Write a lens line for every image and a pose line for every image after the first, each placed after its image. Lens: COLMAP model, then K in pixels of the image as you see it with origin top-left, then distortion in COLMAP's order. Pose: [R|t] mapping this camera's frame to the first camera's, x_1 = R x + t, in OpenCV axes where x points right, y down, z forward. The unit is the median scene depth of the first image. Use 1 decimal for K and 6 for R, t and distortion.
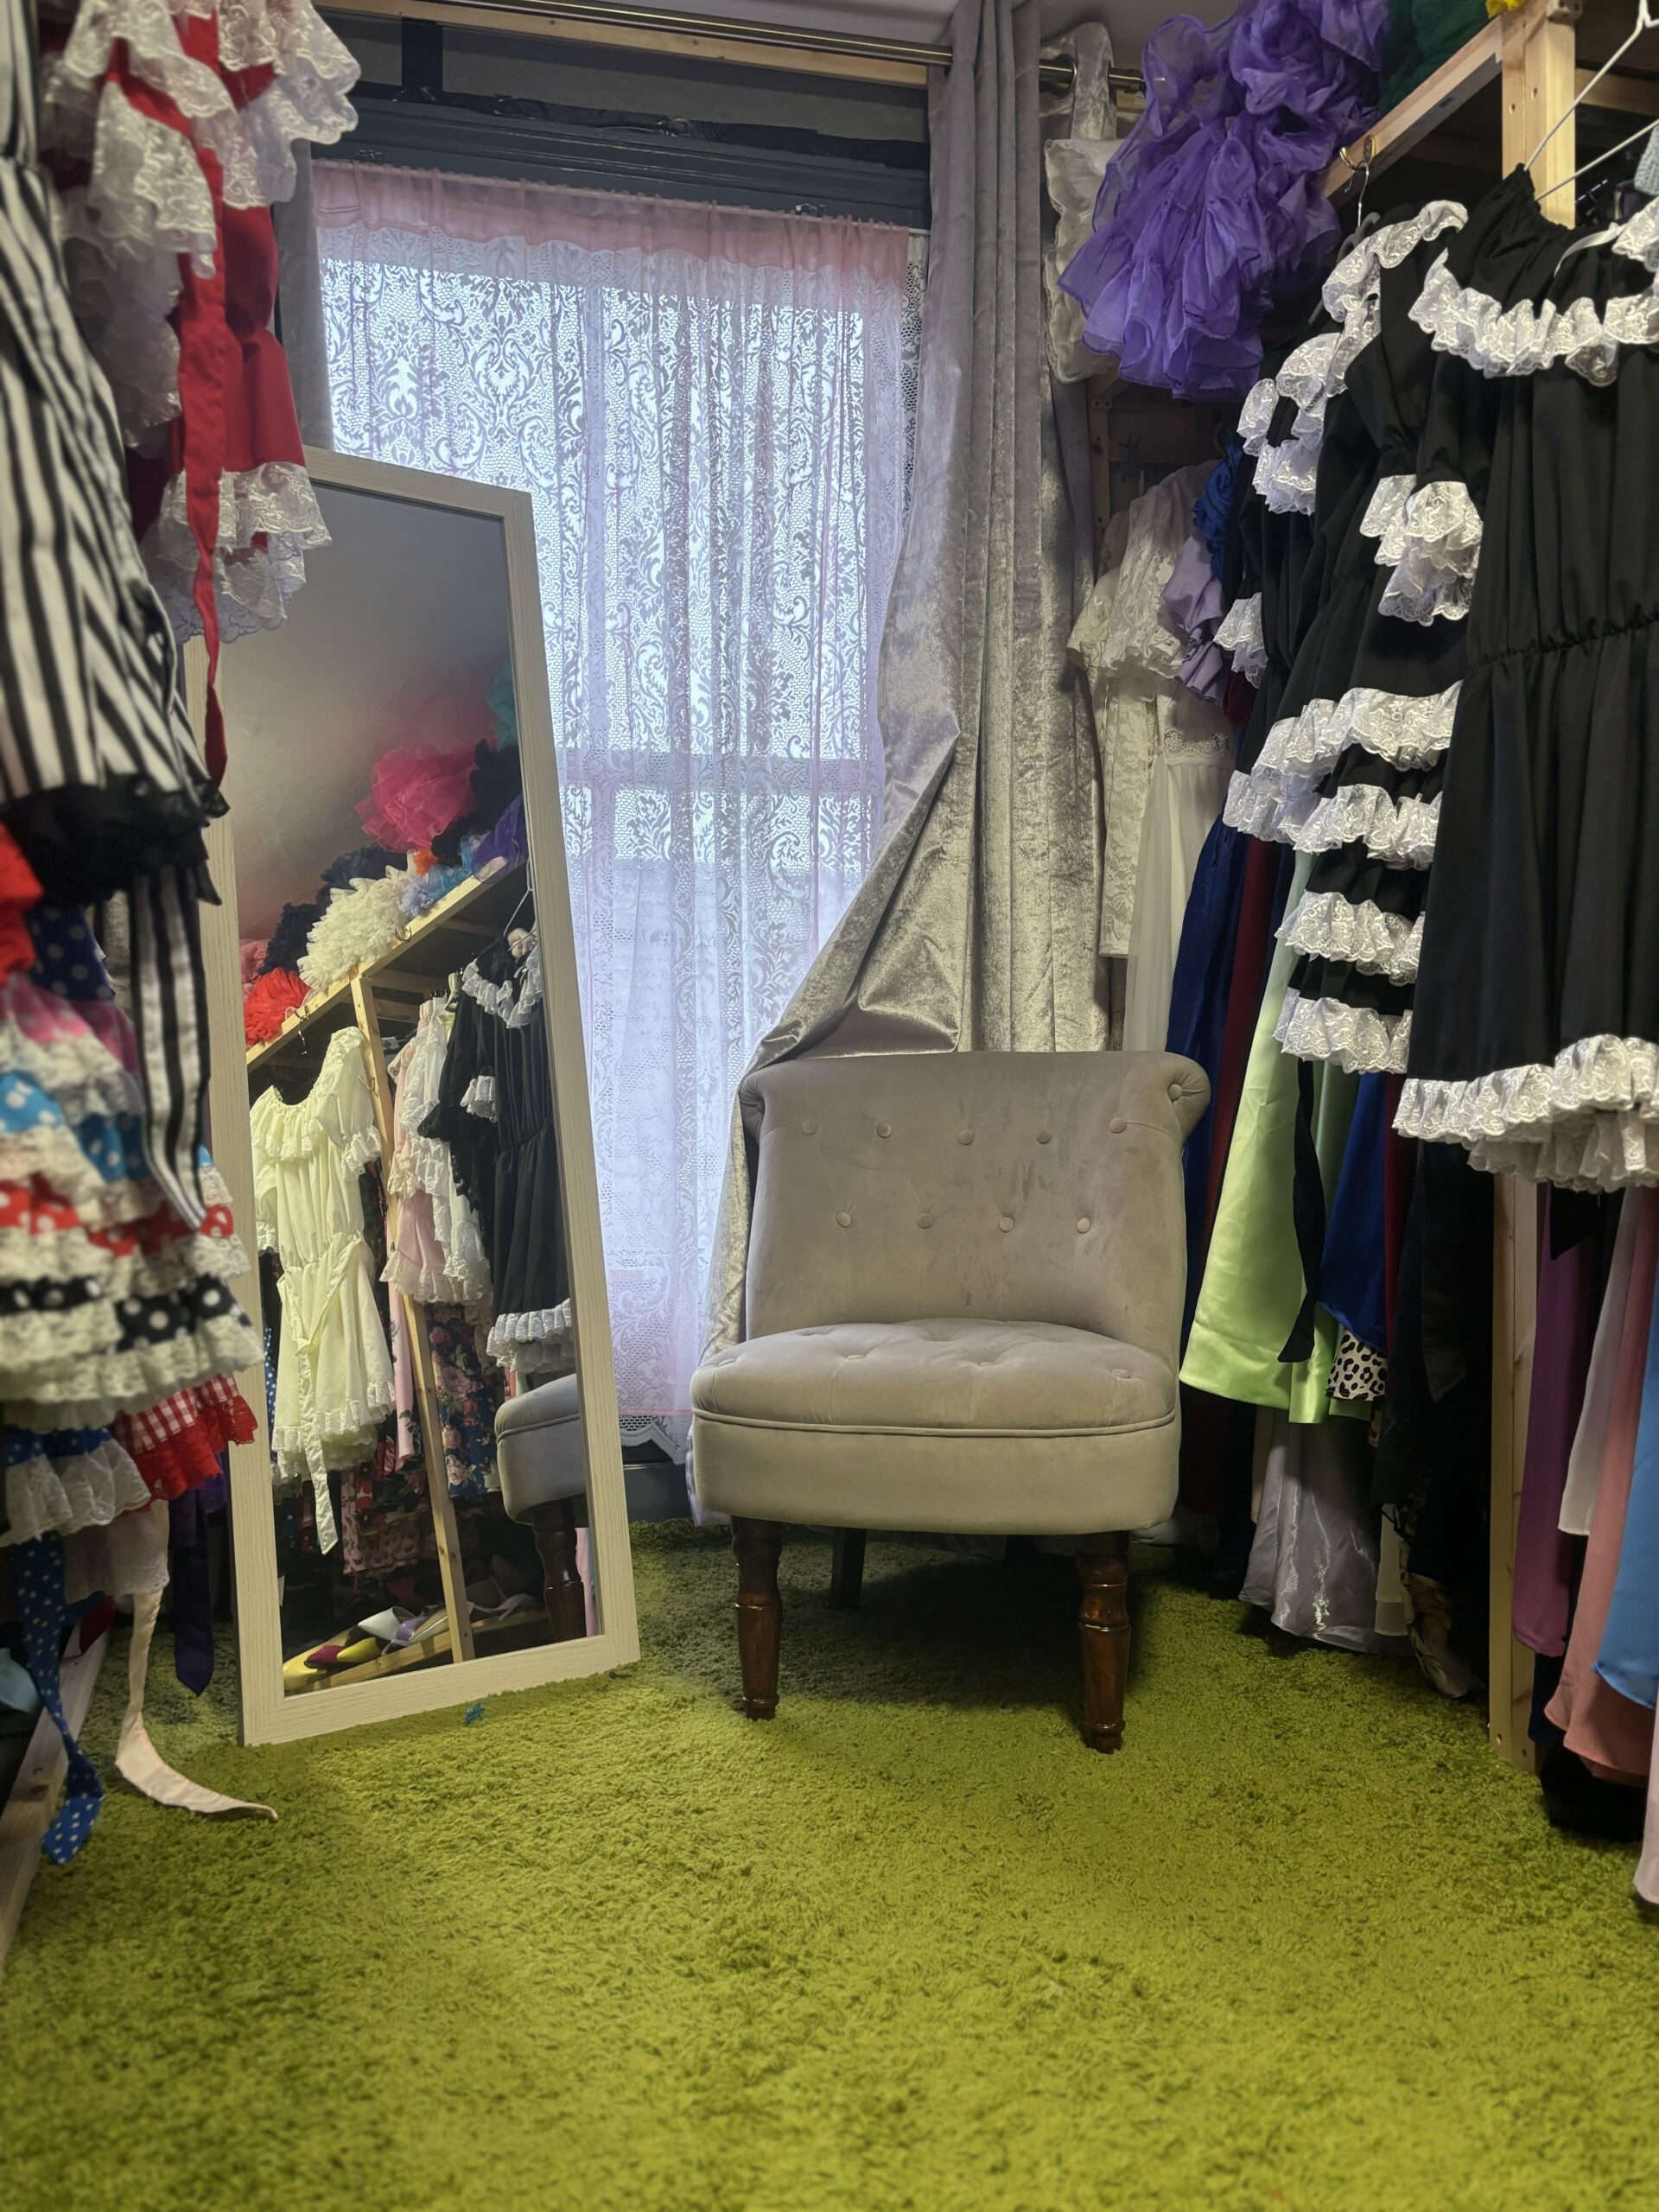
lens RADIAL K [[1691.6, 0, 836.1], [0, 1691.6, 1082.4], [0, 0, 1]] dist [0.056107, -0.065292]
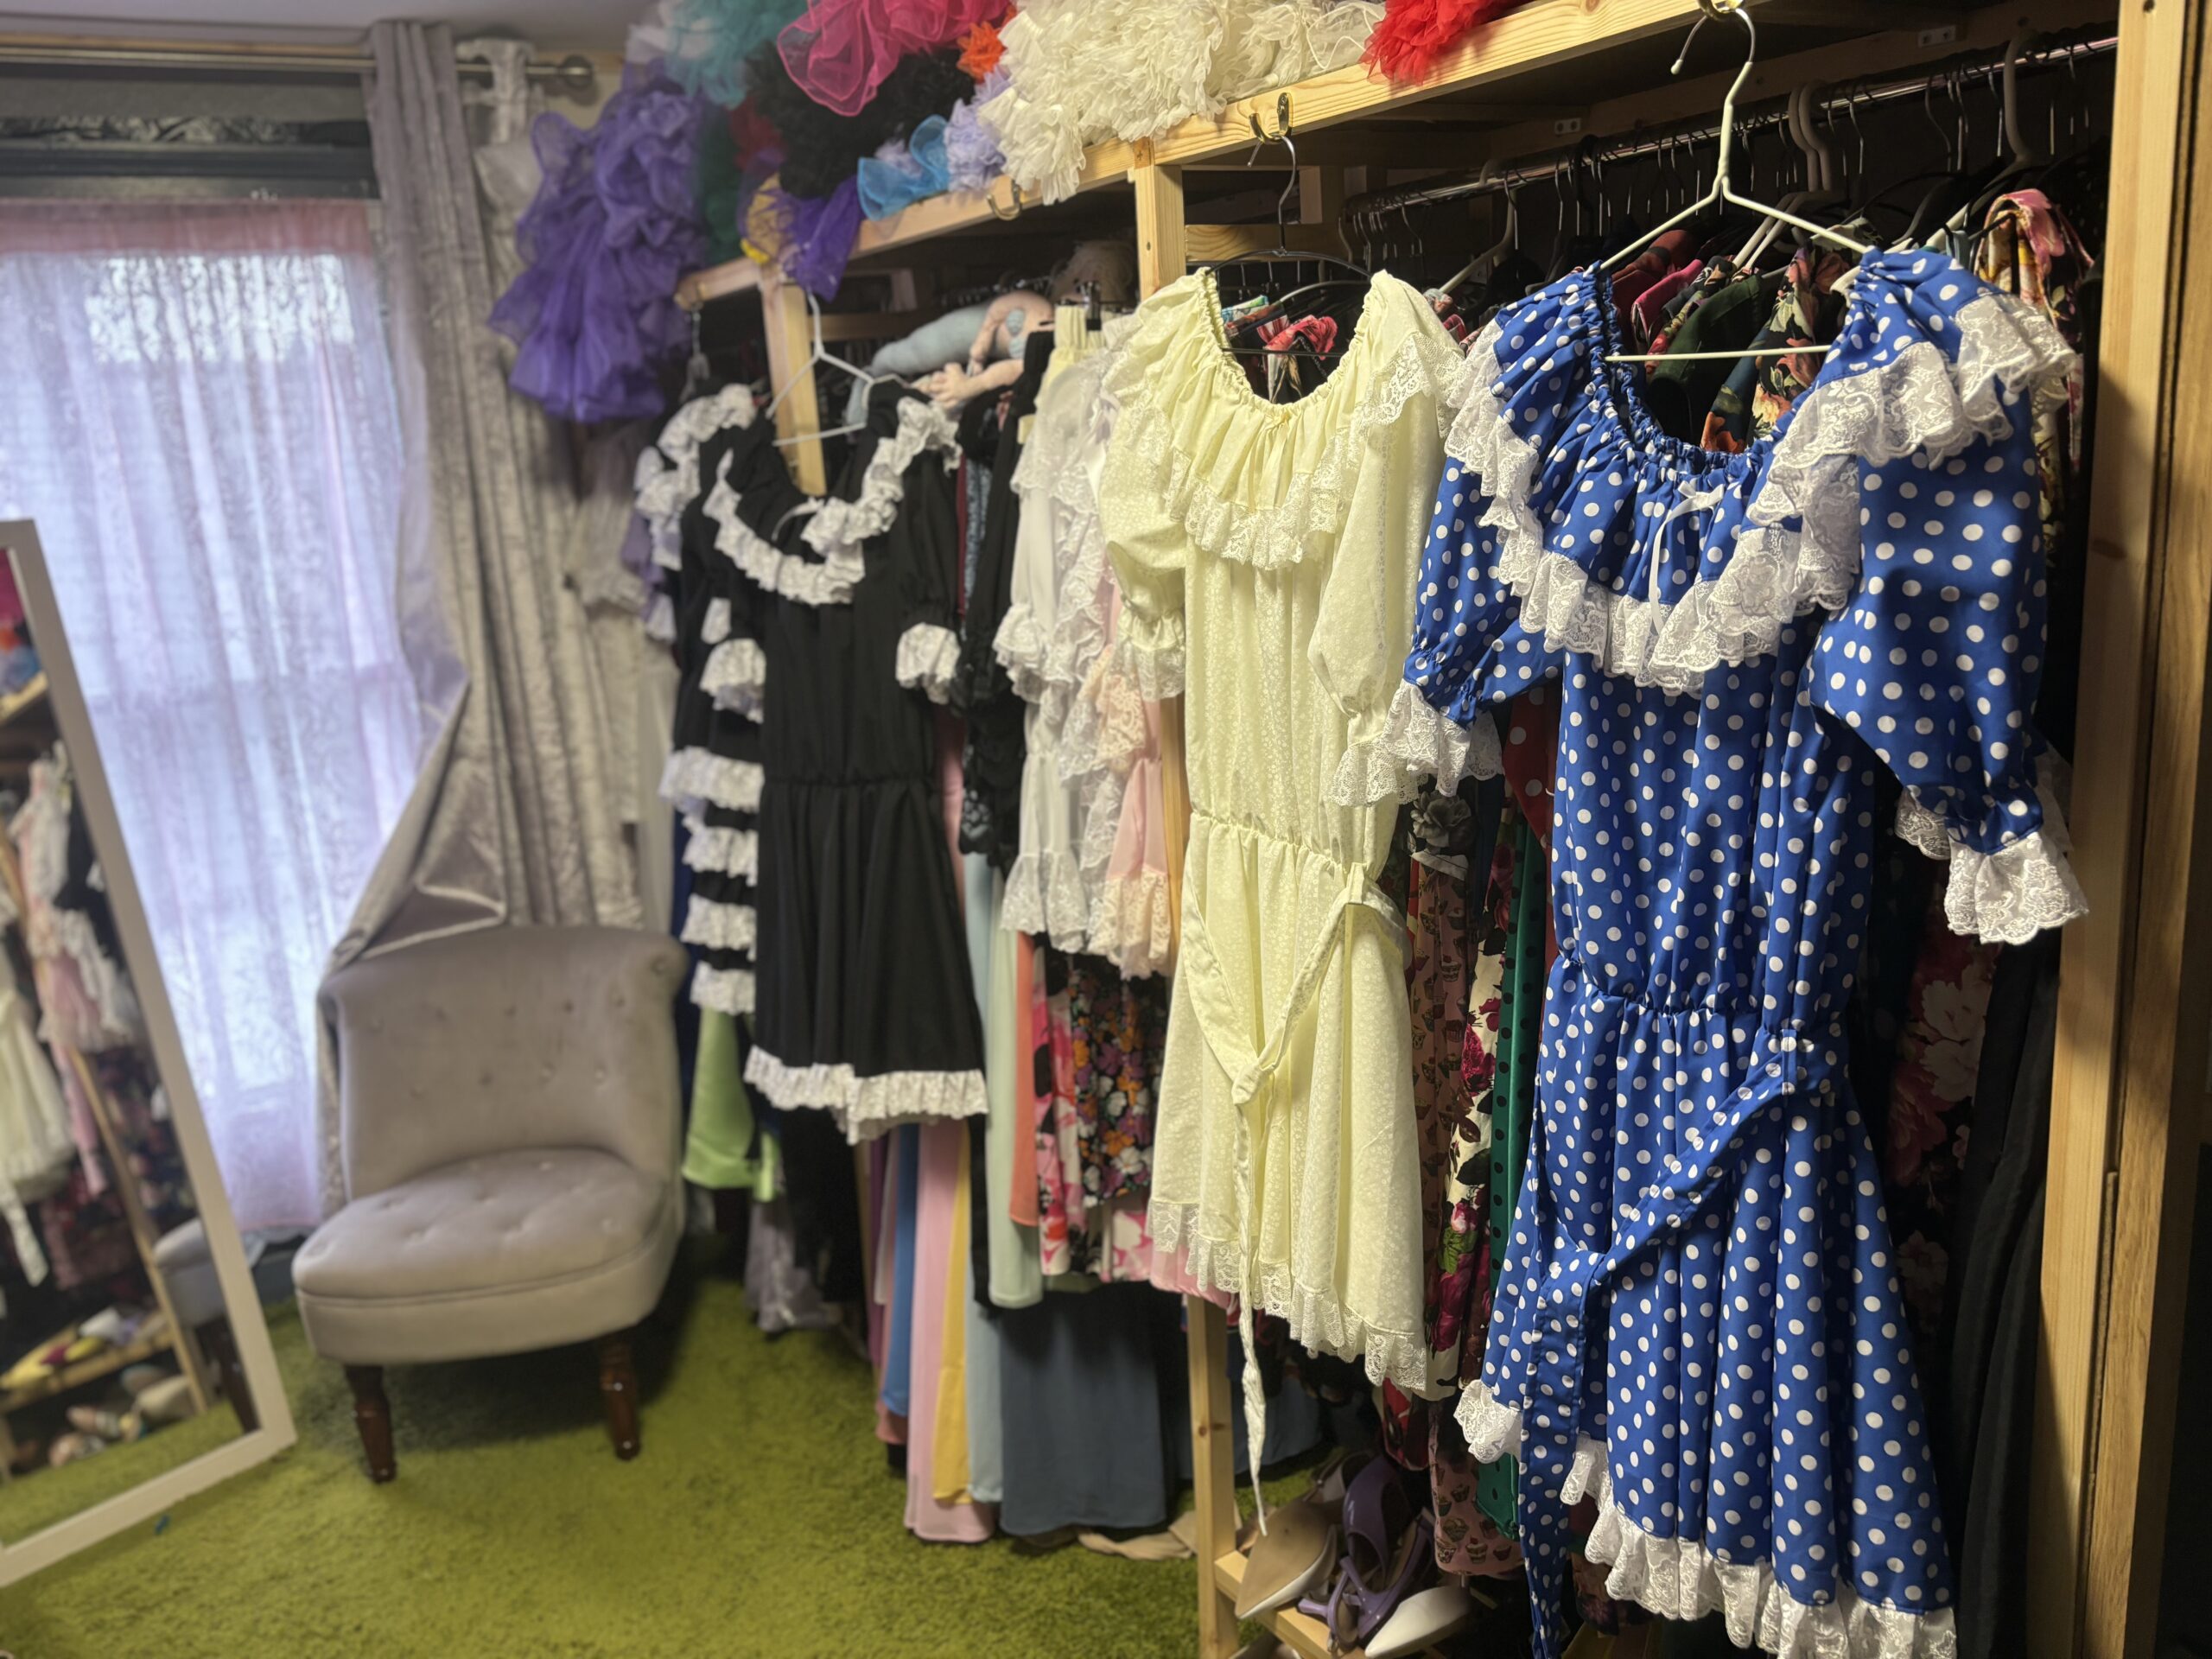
lens RADIAL K [[1694.2, 0, 1106.0], [0, 1694.2, 829.5], [0, 0, 1]] dist [0.040979, -0.043147]
pose [[0.954059, -0.127355, 0.271204, 0.195477], [0.069446, 0.974511, 0.213320, -0.386632], [-0.291458, -0.184686, 0.938586, -0.379758]]
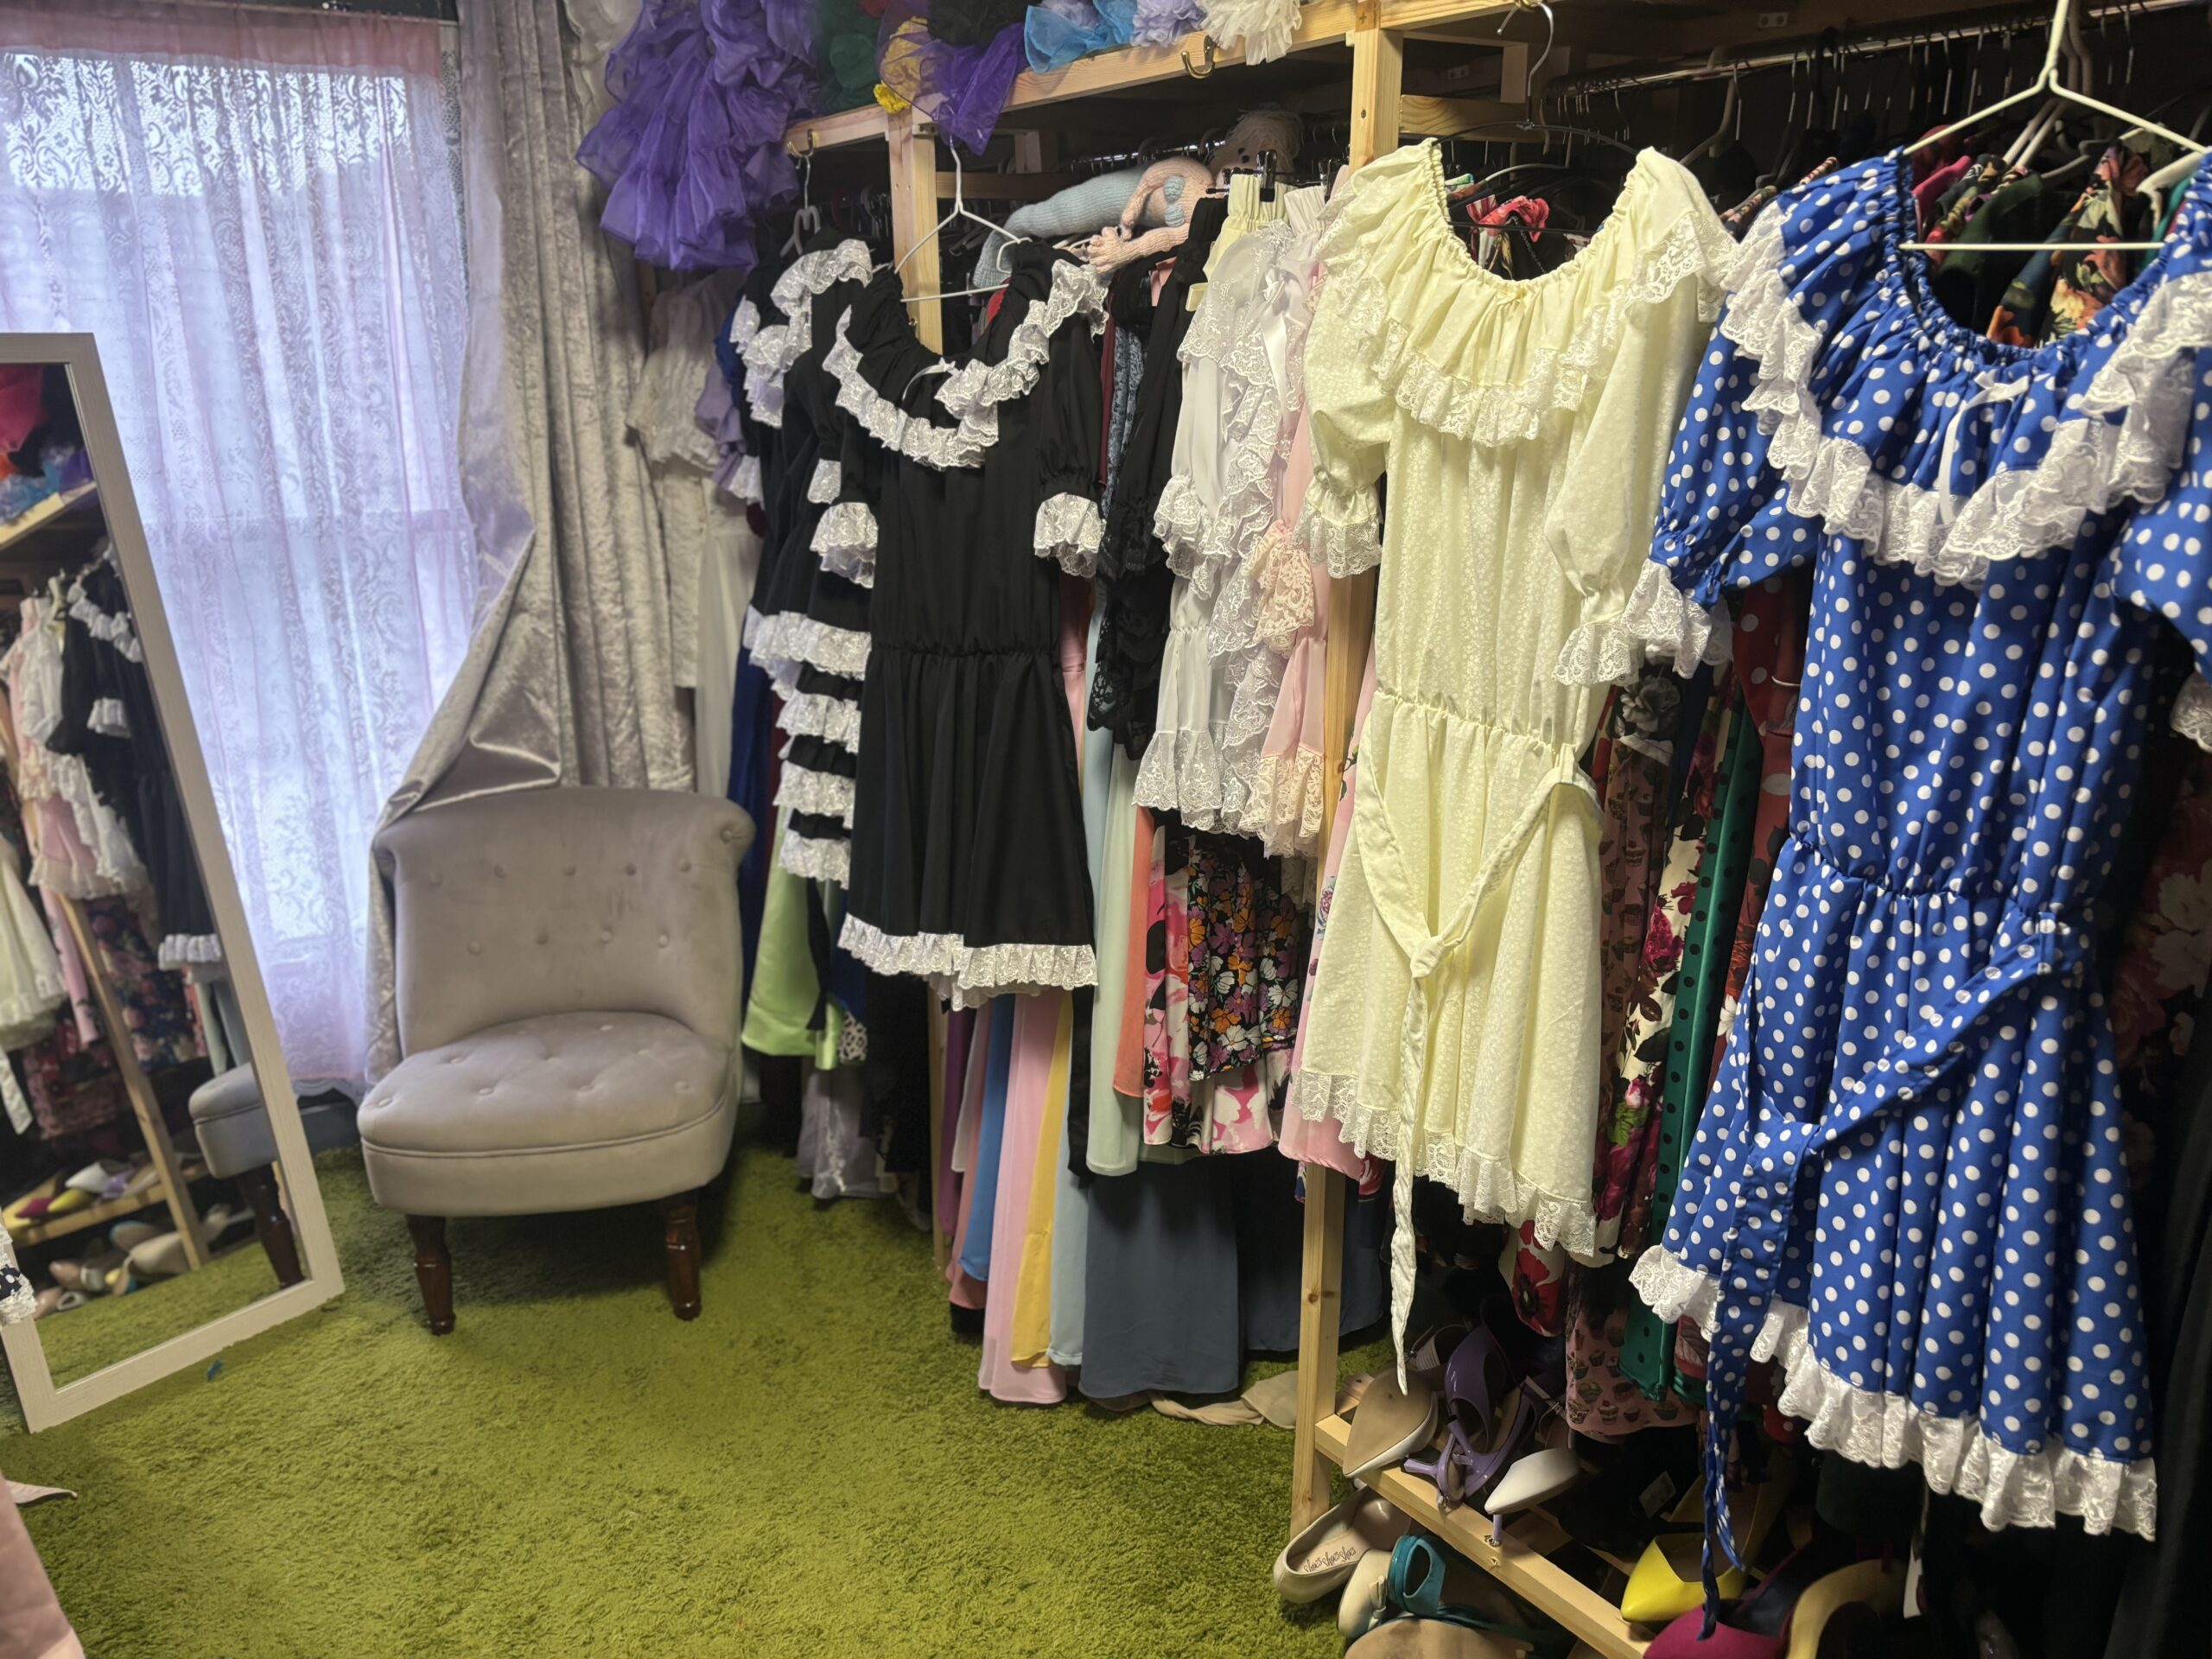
lens RADIAL K [[1691.6, 0, 1140.1], [0, 1691.6, 829.3], [0, 0, 1]] dist [0.056107, -0.065292]
pose [[0.942234, -0.098931, 0.320012, 0.082352], [0.010216, 0.963431, 0.267762, -0.374550], [-0.334799, -0.249025, 0.908788, -0.352078]]
